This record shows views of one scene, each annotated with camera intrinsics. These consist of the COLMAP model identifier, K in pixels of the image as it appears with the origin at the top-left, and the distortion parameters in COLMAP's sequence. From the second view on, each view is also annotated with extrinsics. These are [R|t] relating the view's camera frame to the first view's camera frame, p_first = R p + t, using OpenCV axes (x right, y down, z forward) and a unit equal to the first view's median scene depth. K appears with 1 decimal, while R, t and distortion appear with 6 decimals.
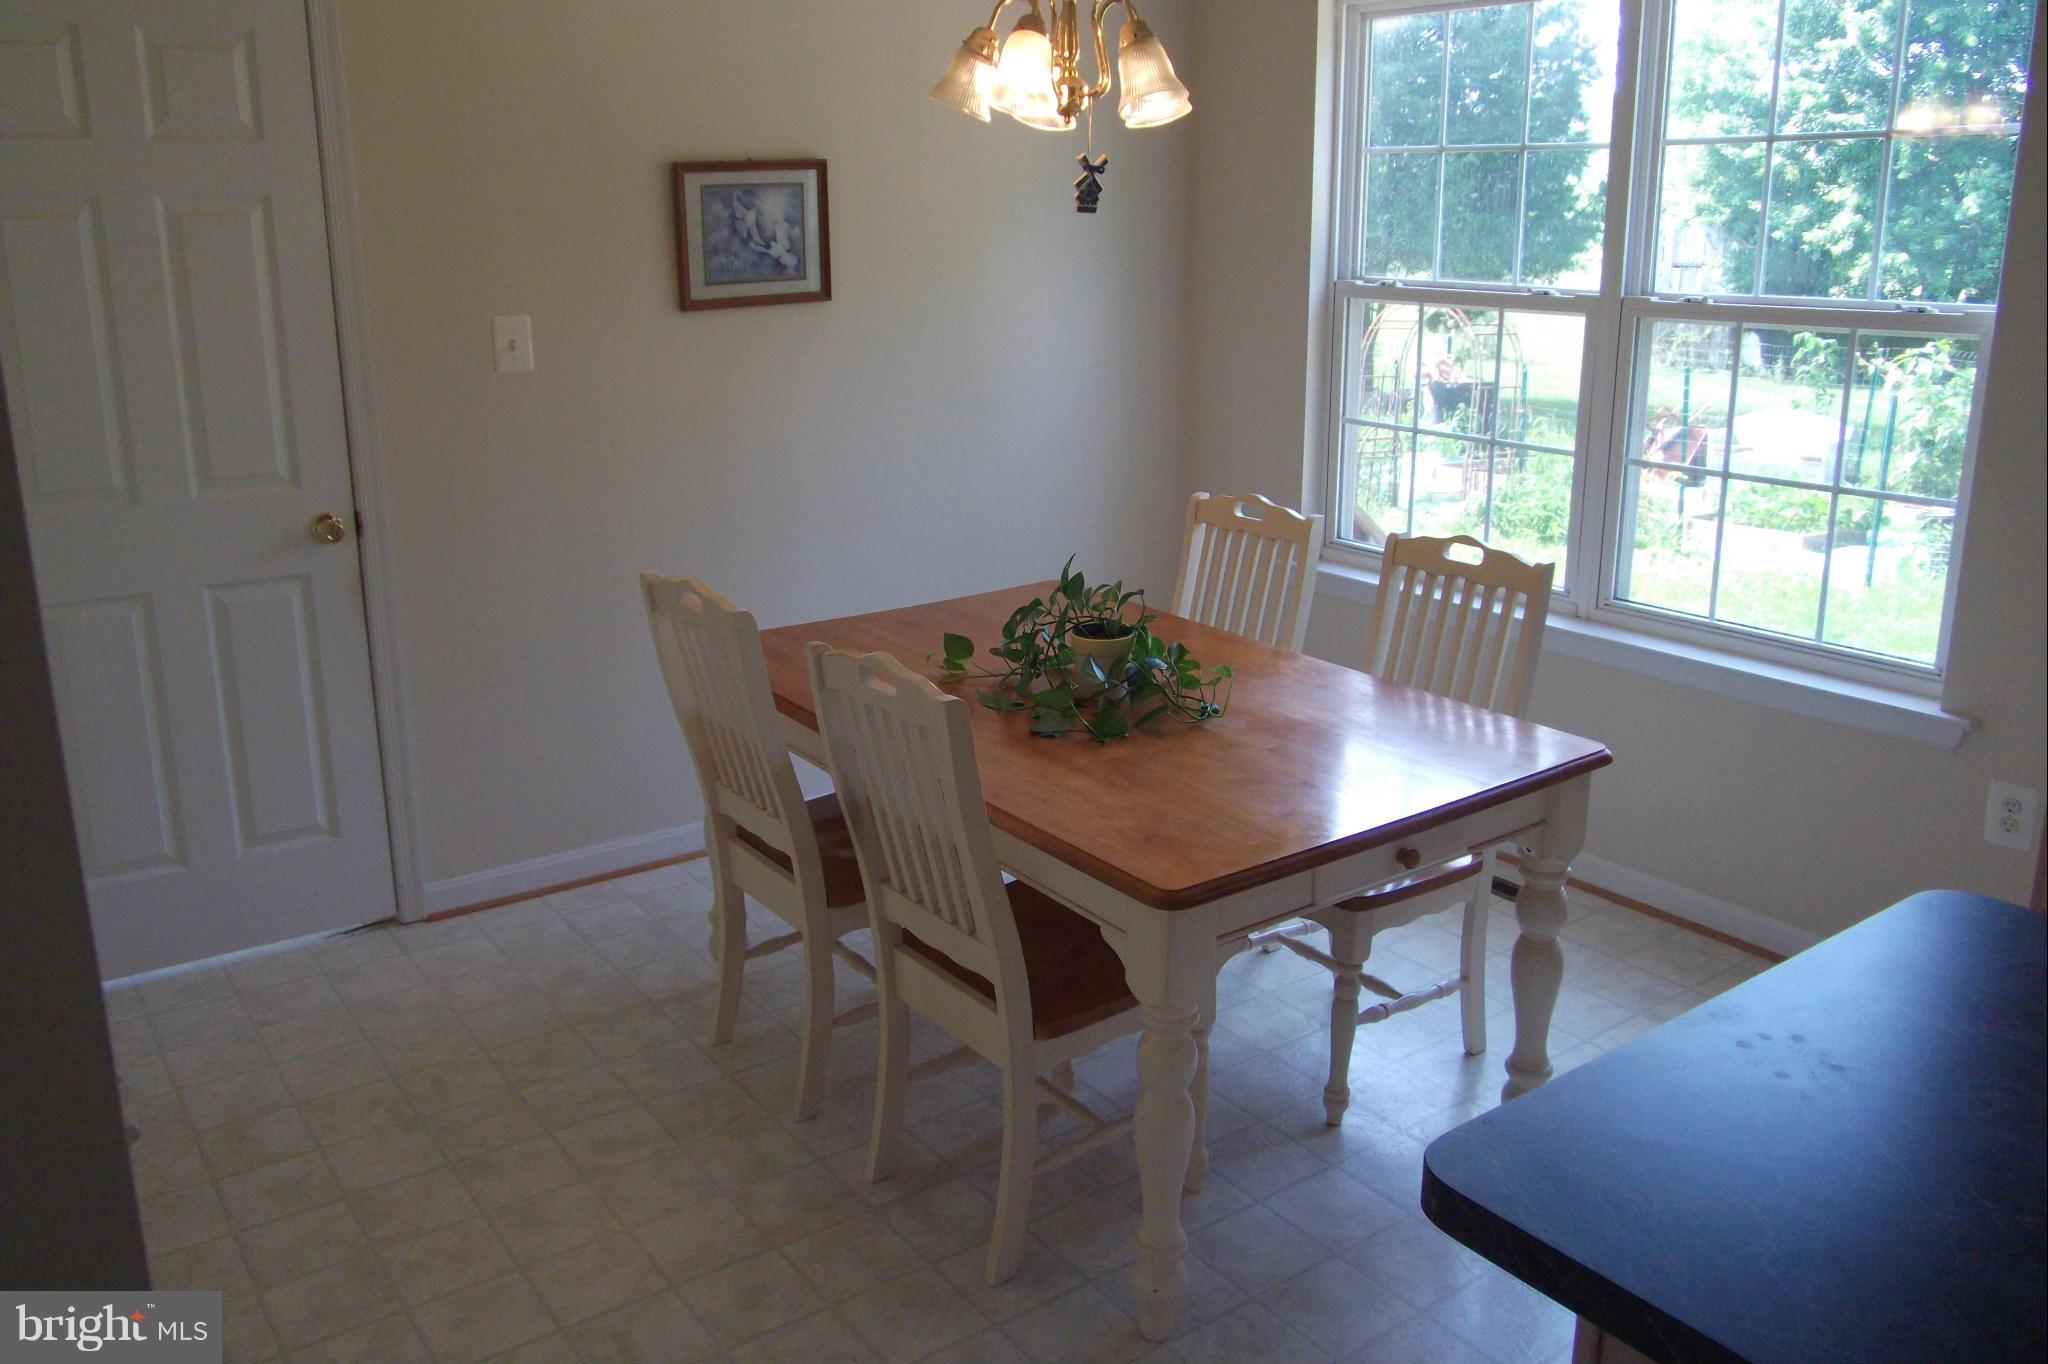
lens RADIAL K [[1707.8, 0, 1038.5], [0, 1707.8, 670.6], [0, 0, 1]] dist [-0.031399, 0.015197]
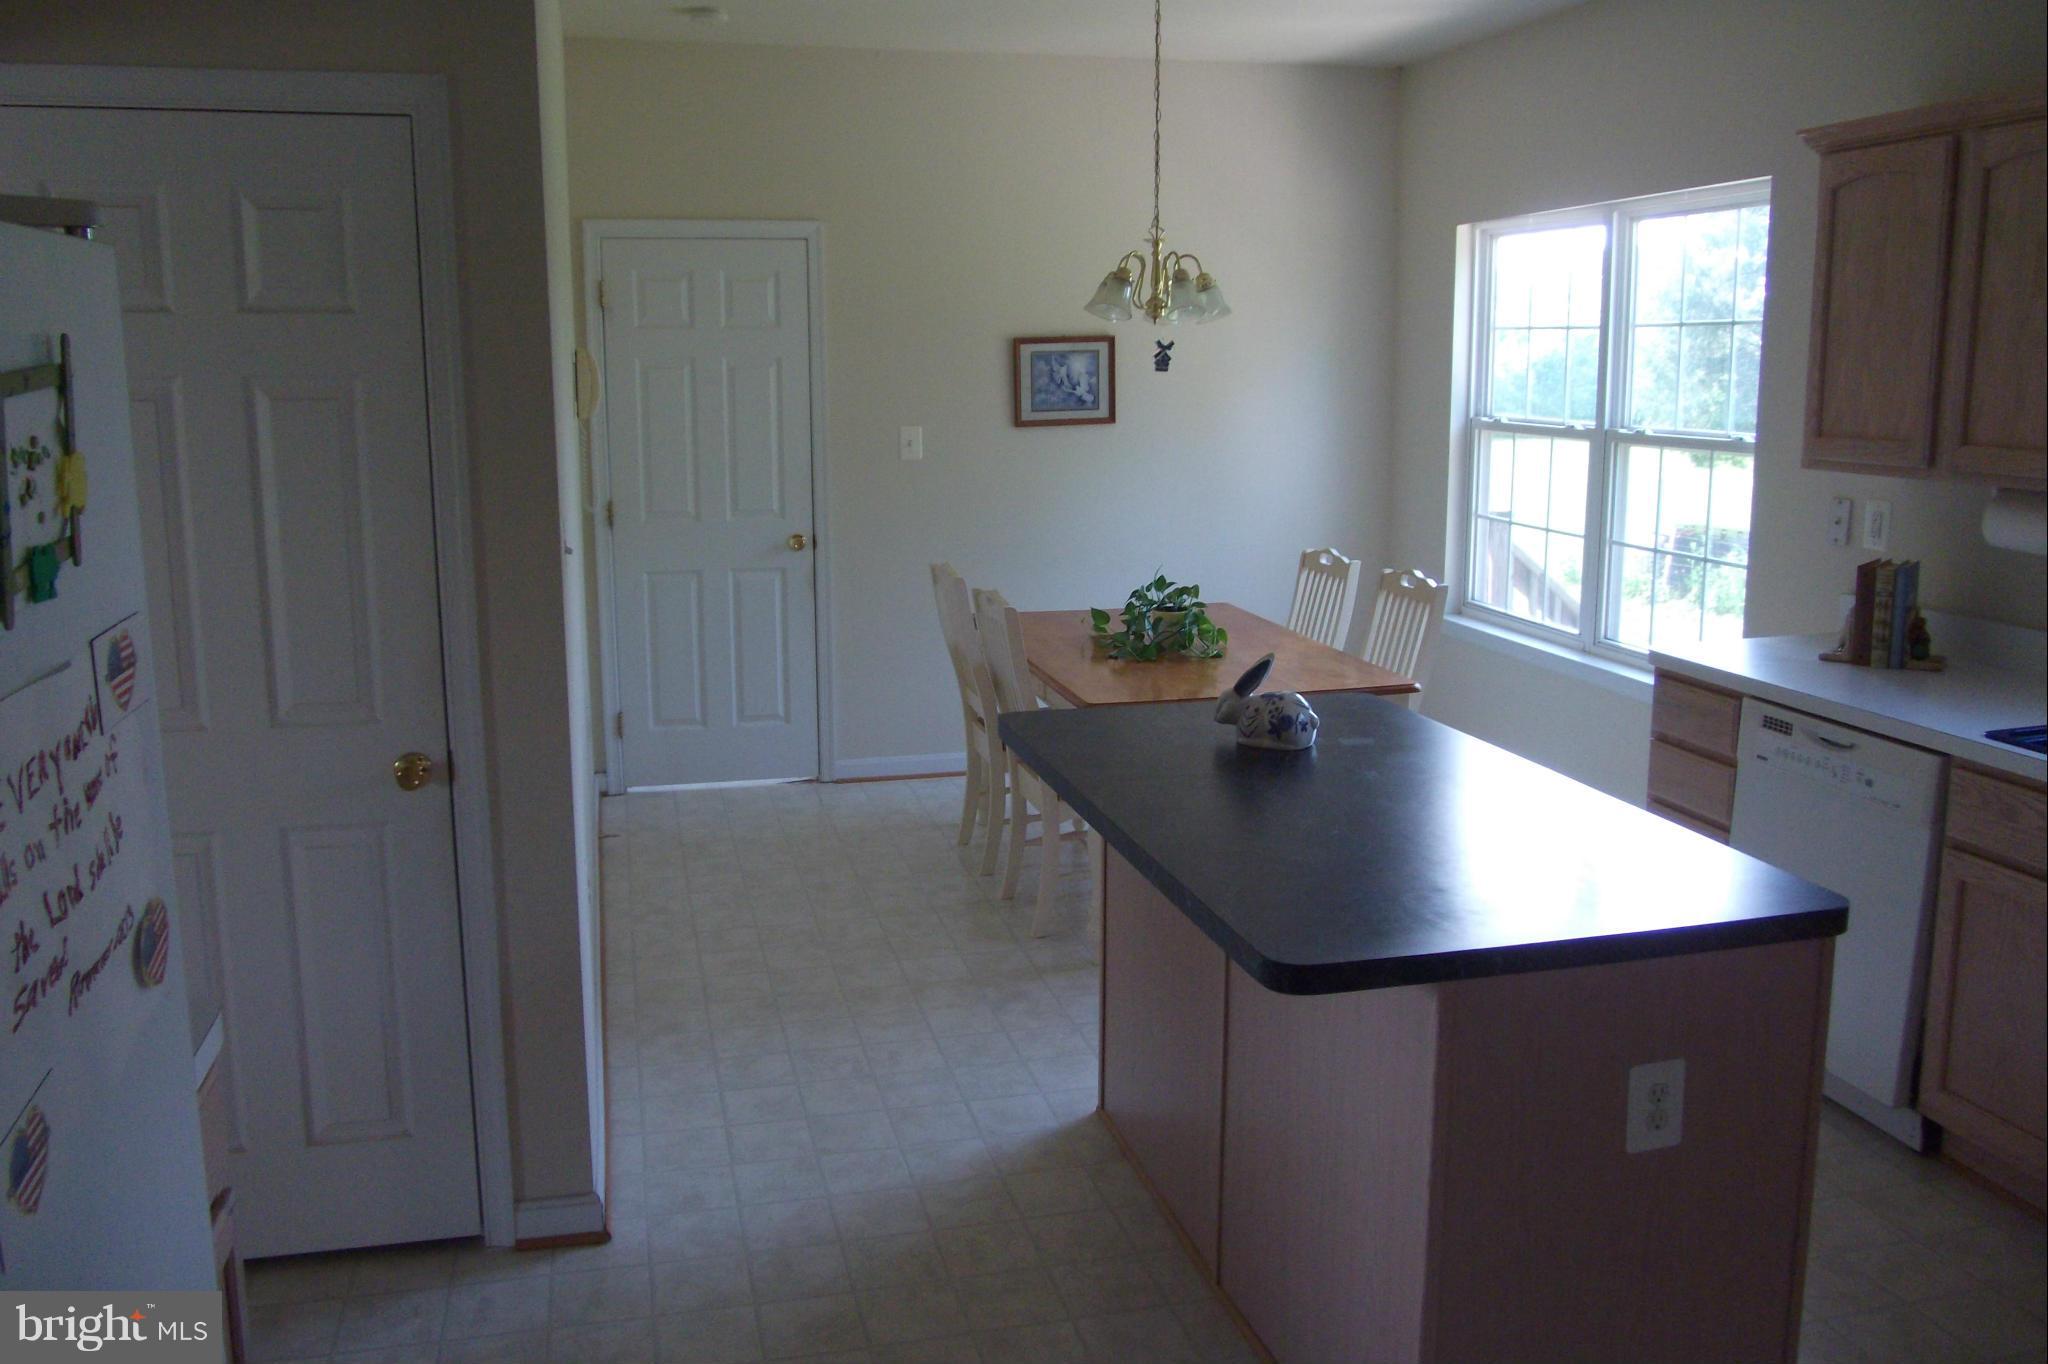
lens RADIAL K [[1707.8, 0, 1014.3], [0, 1707.8, 683.6], [0, 0, 1]] dist [-0.031399, 0.015197]
pose [[0.931882, 0.071950, -0.355554, 0.389371], [-0.099198, 0.993318, -0.058981, 0.130100], [0.348935, 0.090234, 0.932793, -0.505627]]
